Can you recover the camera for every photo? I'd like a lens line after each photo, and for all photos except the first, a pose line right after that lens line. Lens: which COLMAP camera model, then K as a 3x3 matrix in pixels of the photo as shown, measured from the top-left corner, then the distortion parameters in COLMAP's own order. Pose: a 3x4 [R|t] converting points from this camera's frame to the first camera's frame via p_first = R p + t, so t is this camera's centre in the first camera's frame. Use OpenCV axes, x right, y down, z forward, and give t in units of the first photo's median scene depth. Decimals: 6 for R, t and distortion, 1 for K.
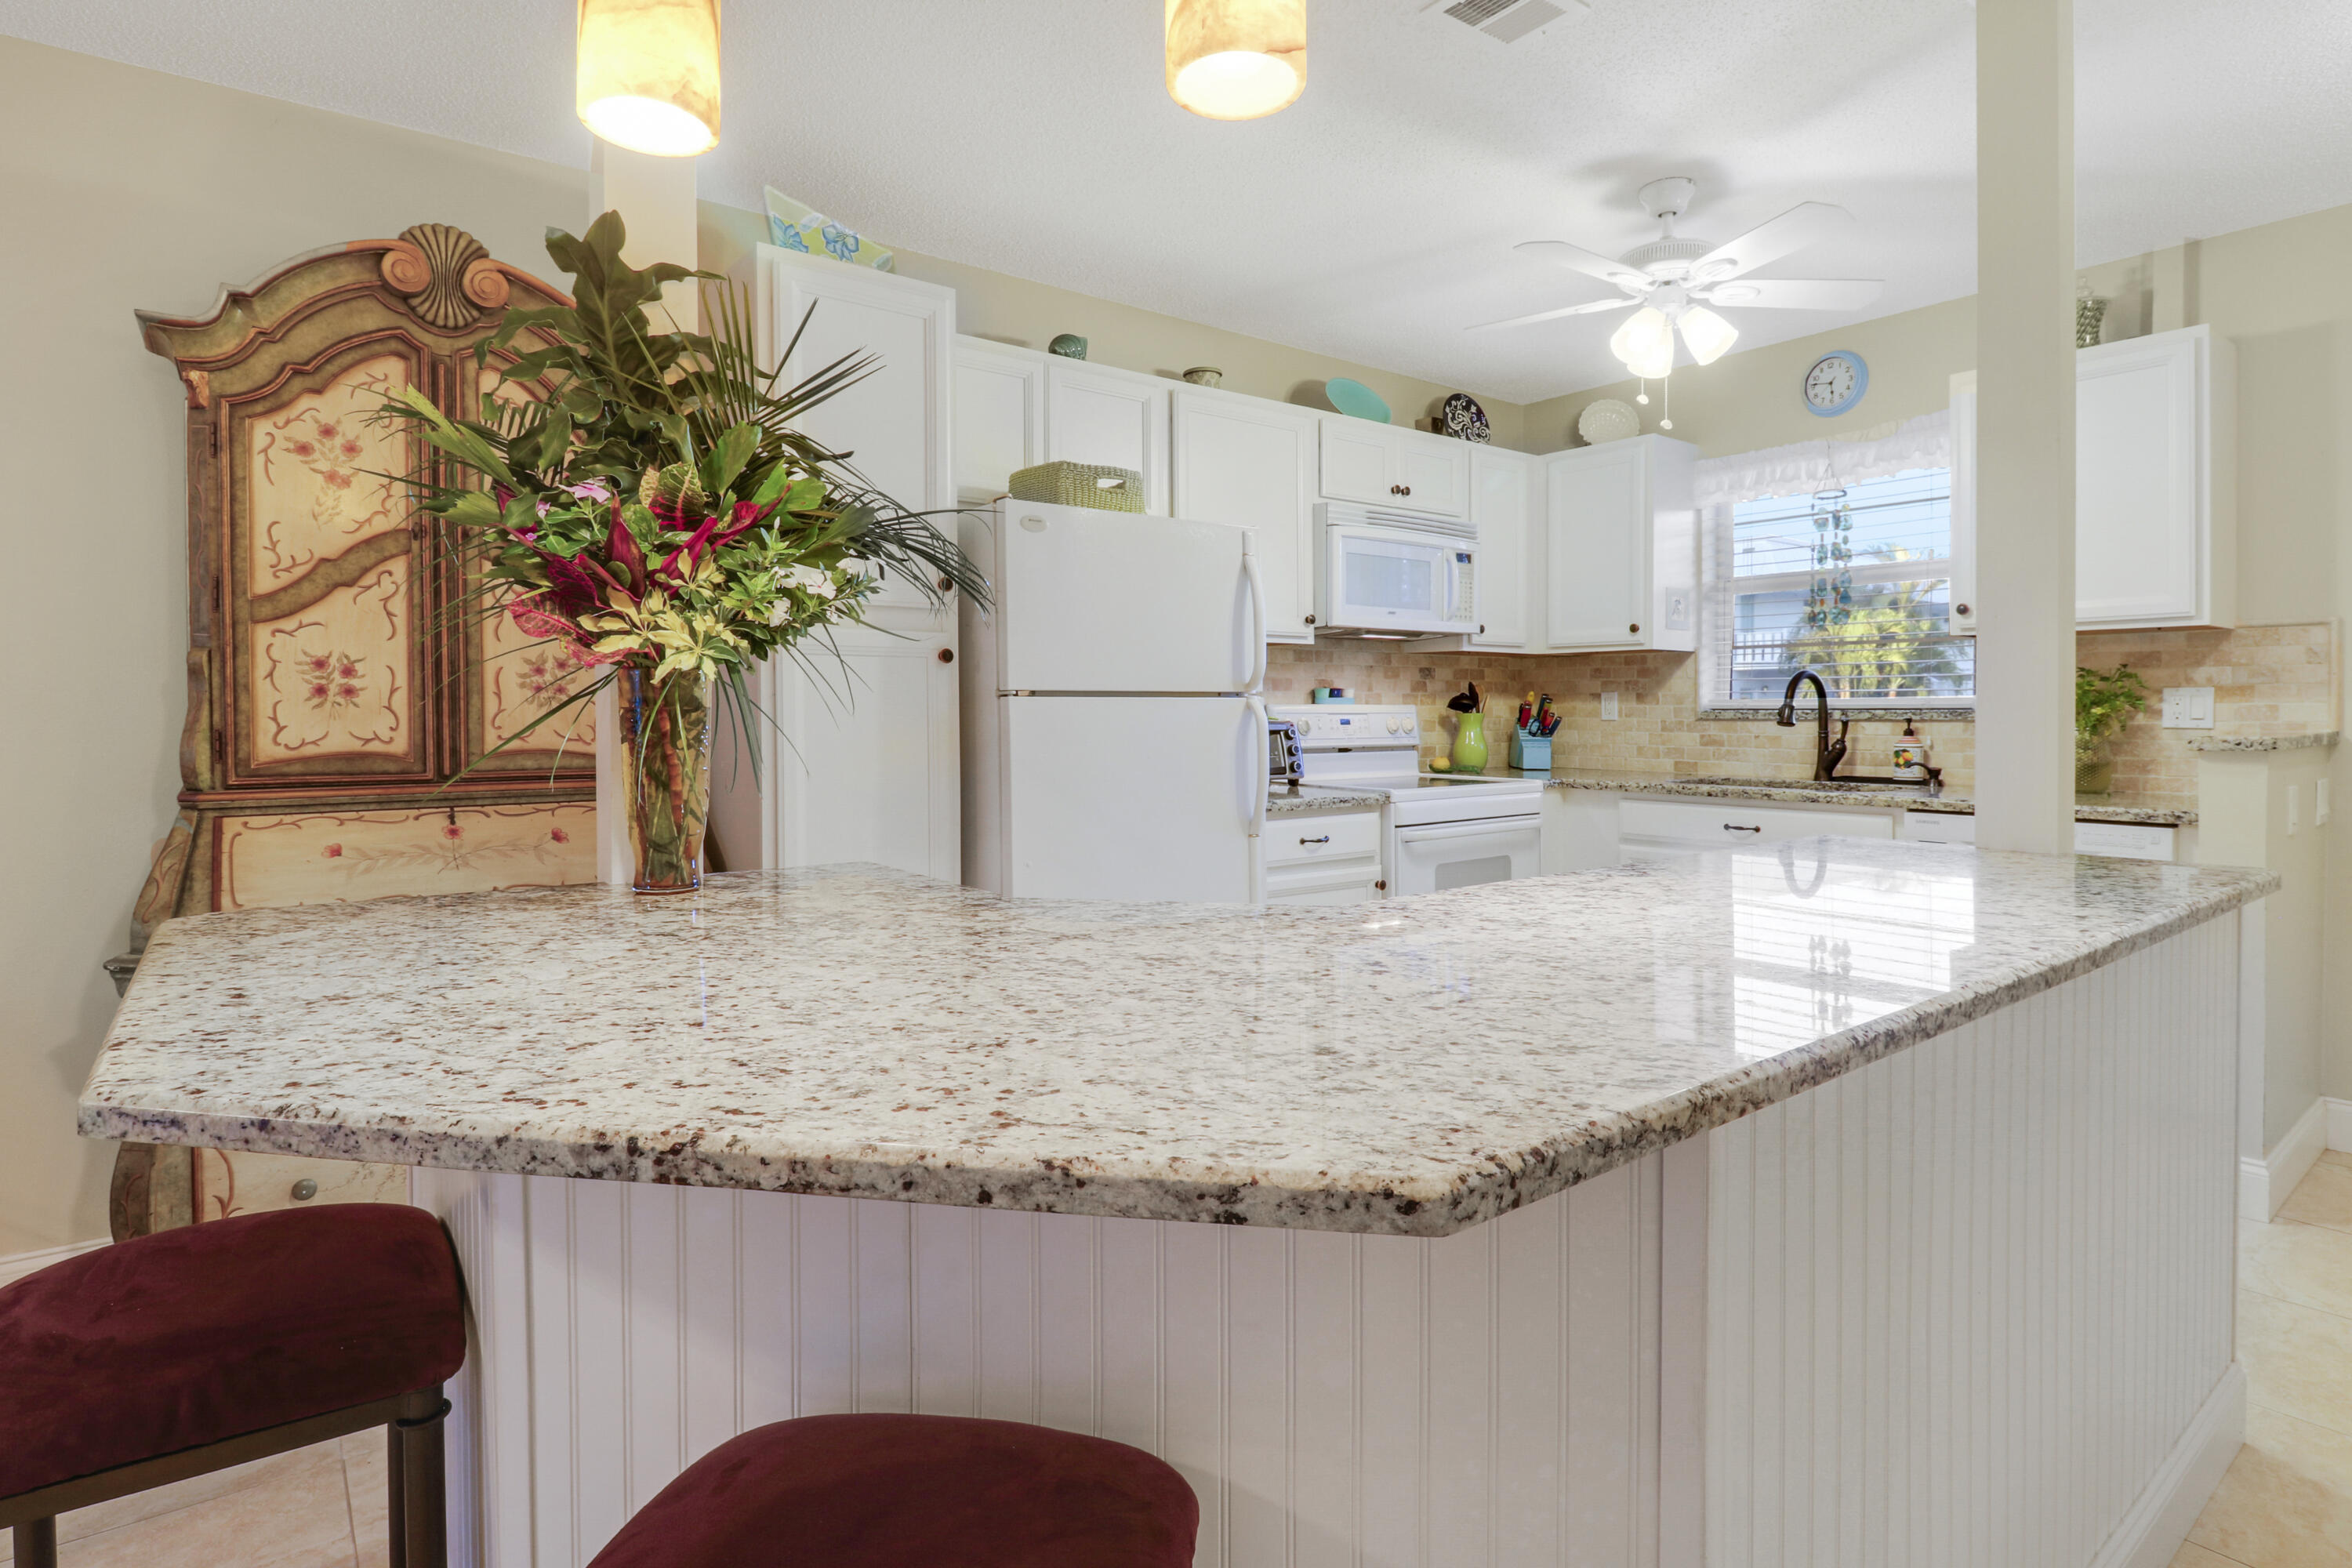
lens RADIAL K [[1201.5, 0, 1210.4], [0, 1201.5, 710.8], [0, 0, 1]] dist [-0.002253, -0.005491]
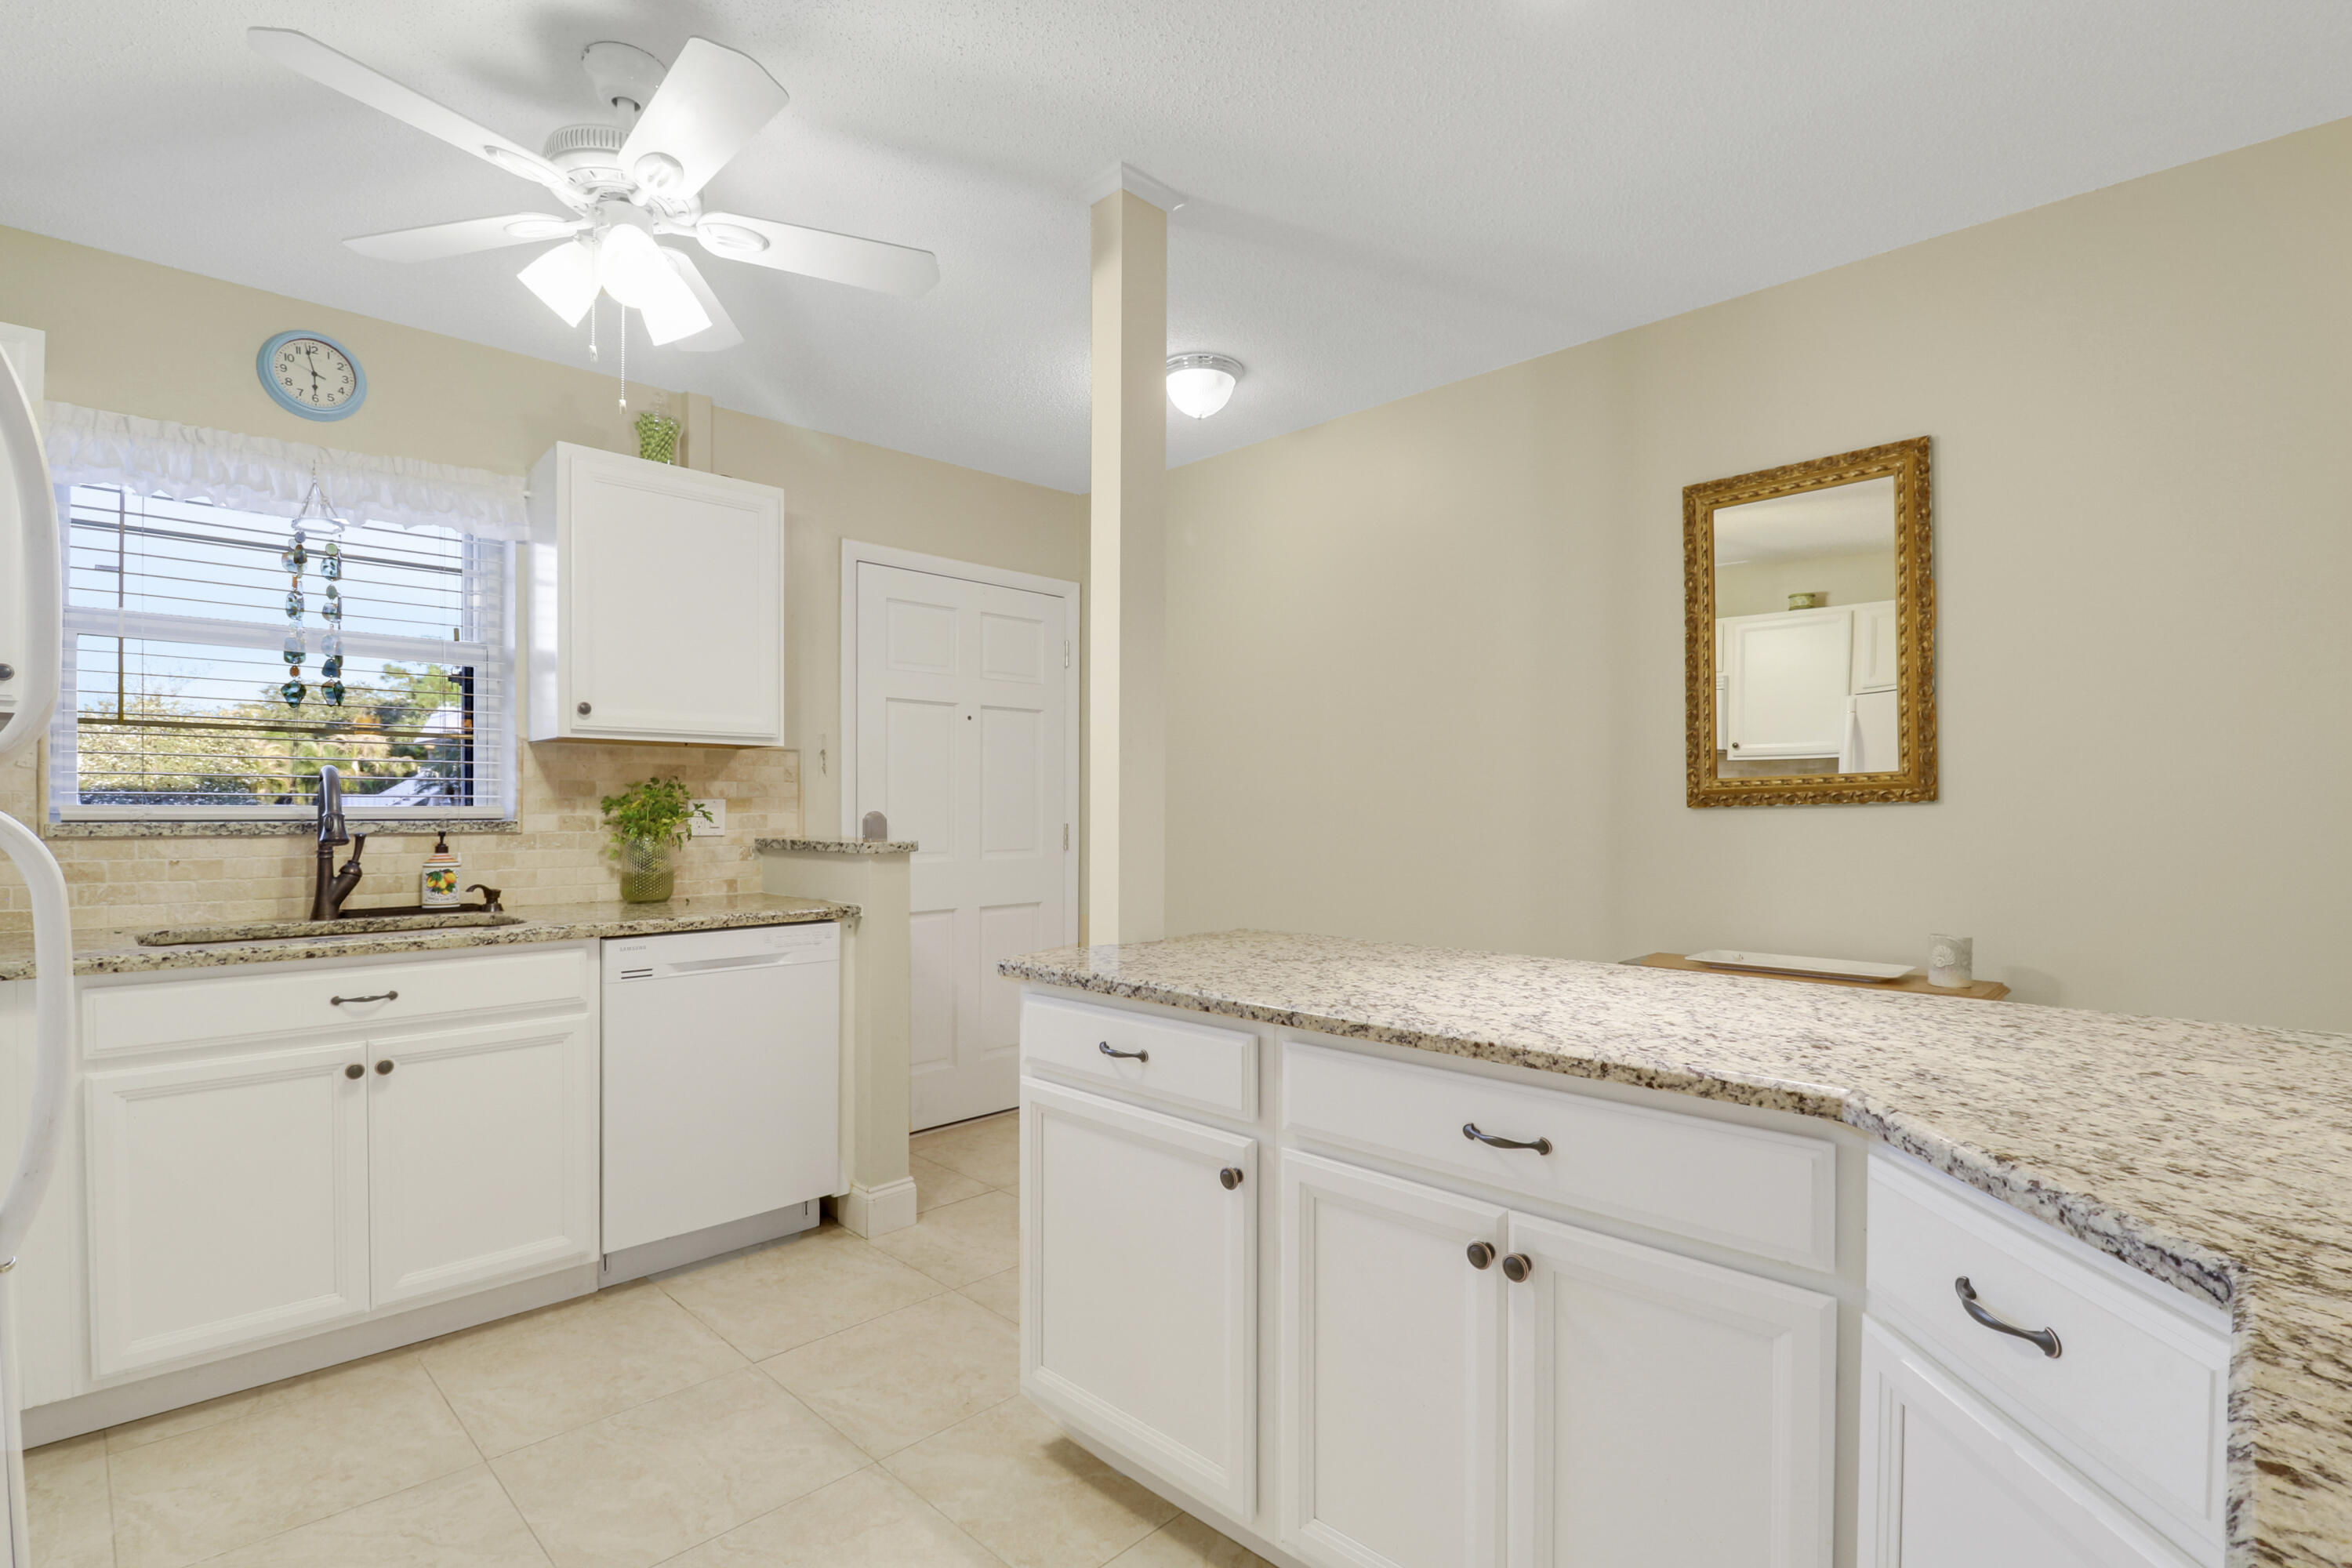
lens RADIAL K [[1110.8, 0, 1175.8], [0, 1110.8, 793.6], [0, 0, 1]] dist [0.006092, -0.012296]
pose [[-0.135966, 0.016090, 0.990583, -0.304611], [0.002706, 0.999870, -0.015869, -0.007847], [-0.990710, 0.000523, -0.135992, 0.814560]]
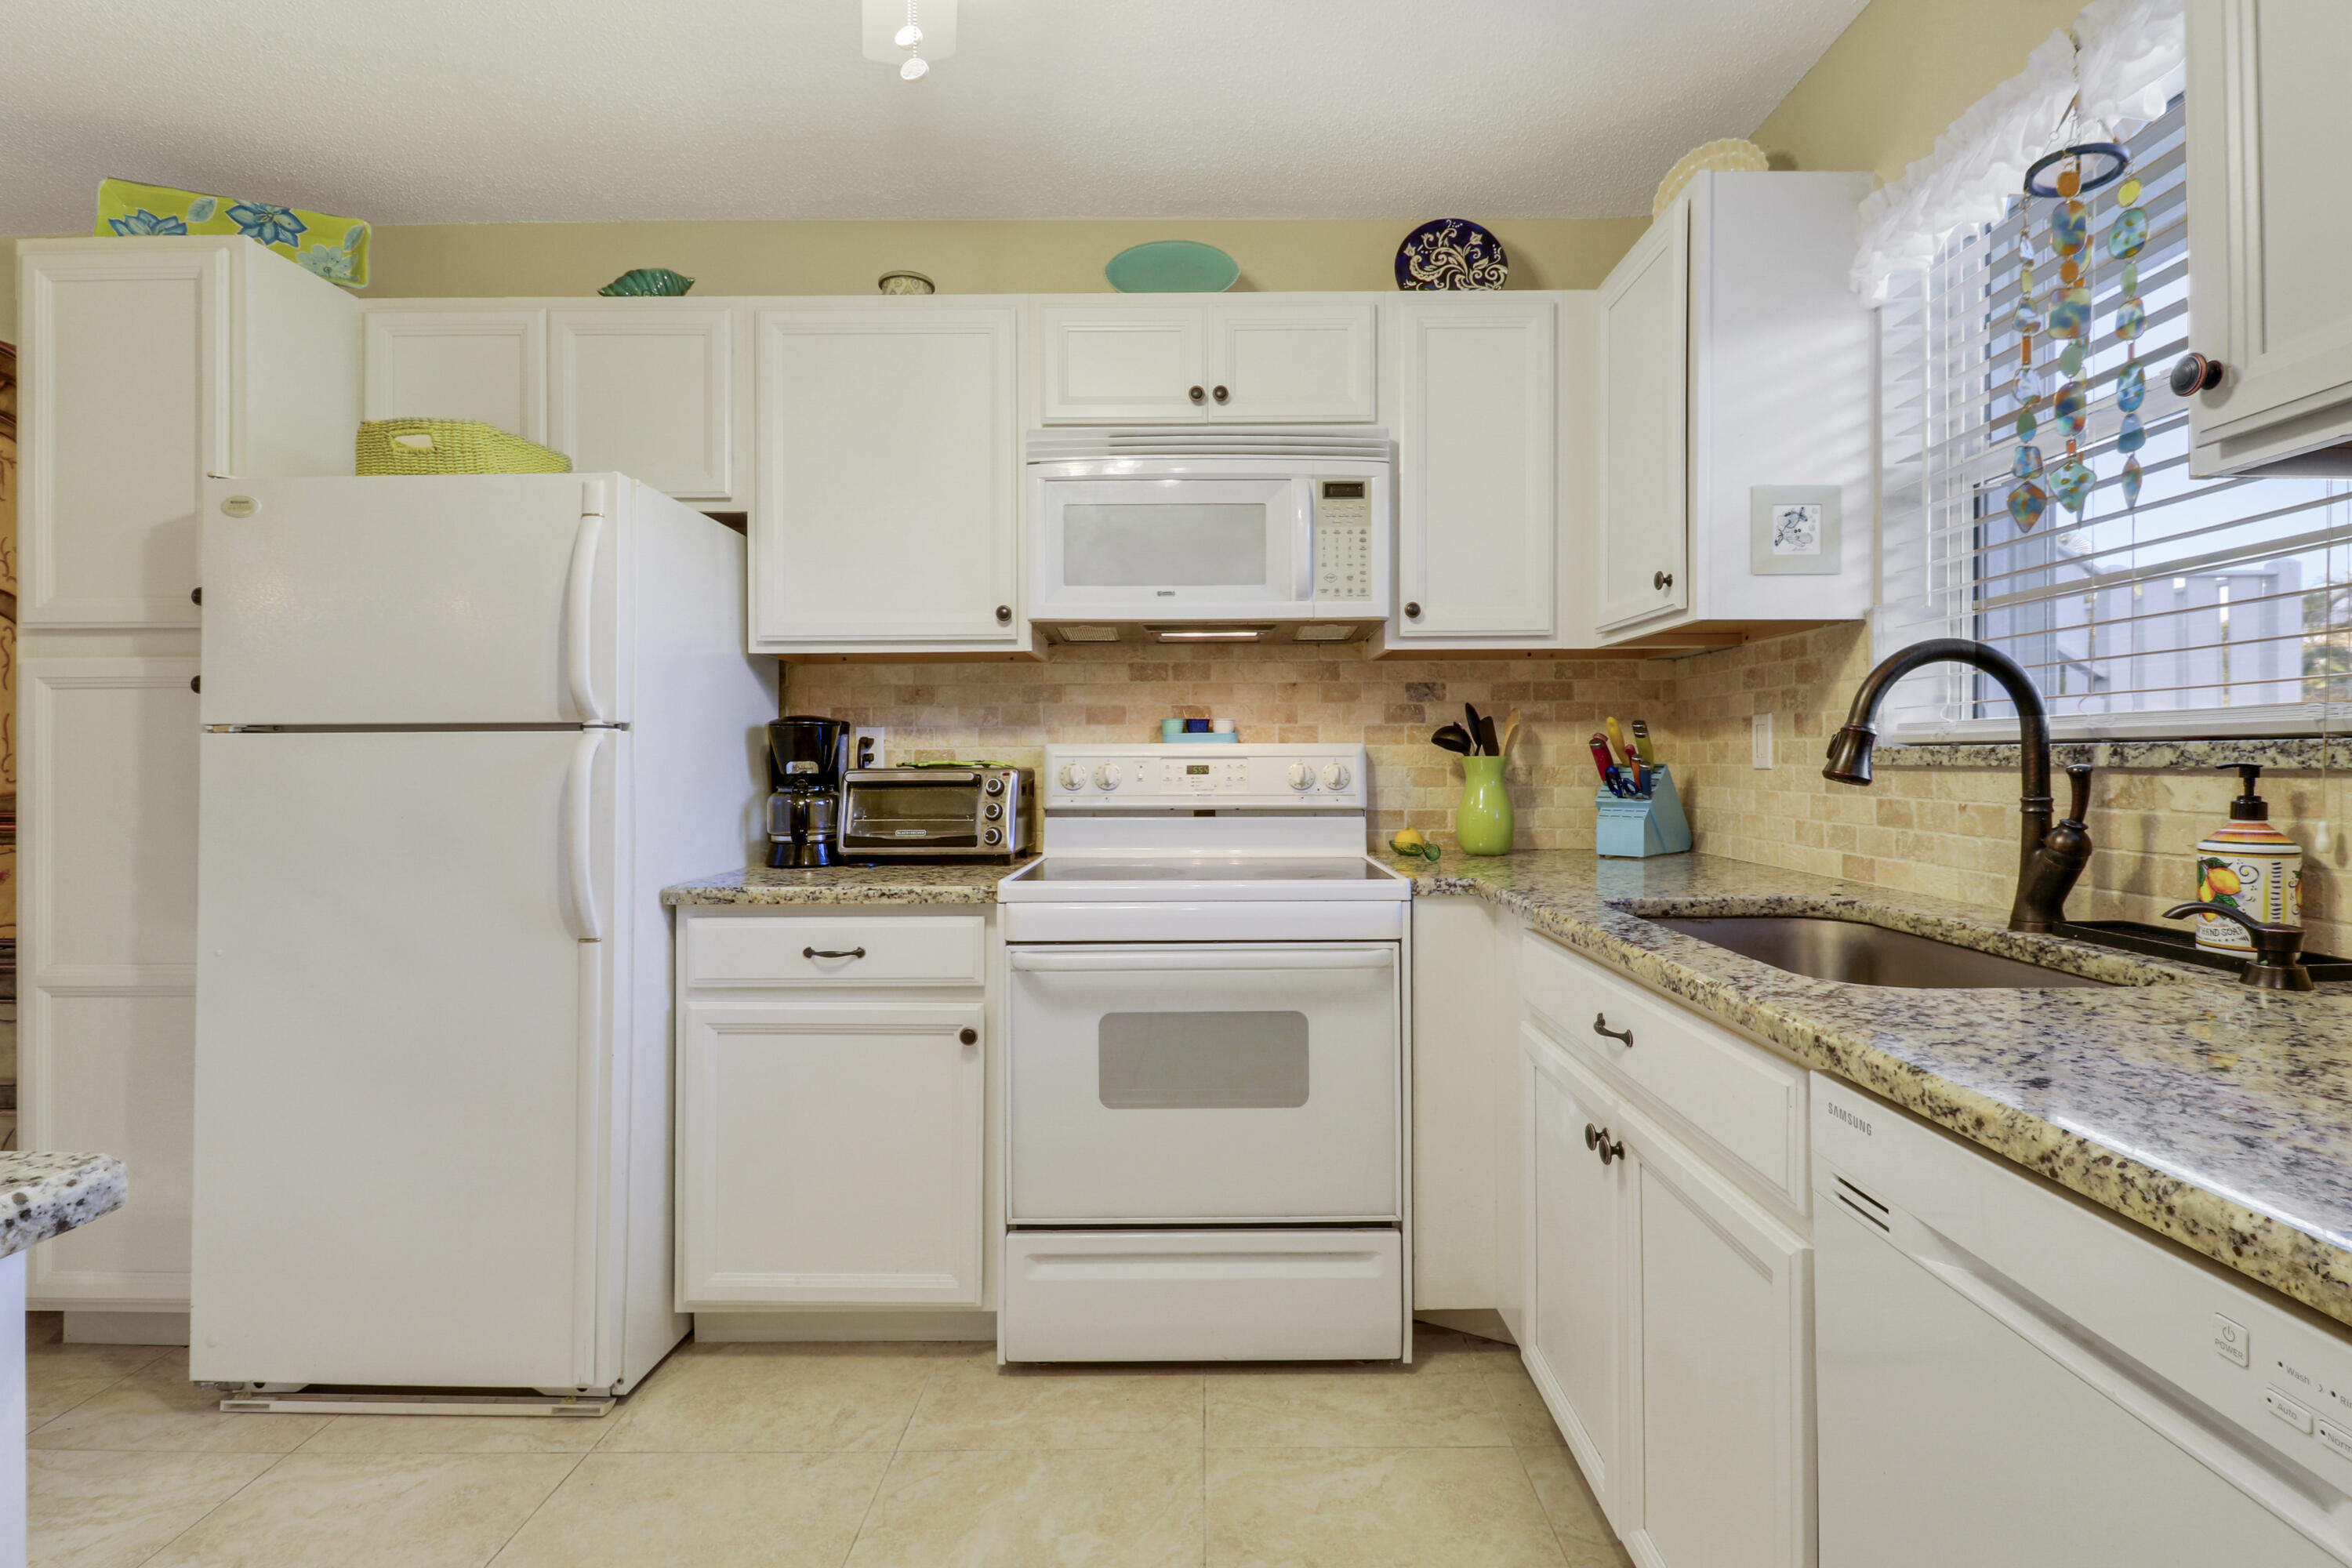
lens RADIAL K [[1110.8, 0, 1186.0], [0, 1110.8, 764.2], [0, 0, 1]] dist [0.006092, -0.012296]
pose [[0.783889, 0.001131, -0.620900, 0.723724], [0.002057, 0.999988, 0.004418, 0.005556], [0.620898, -0.004740, 0.783877, 0.781689]]
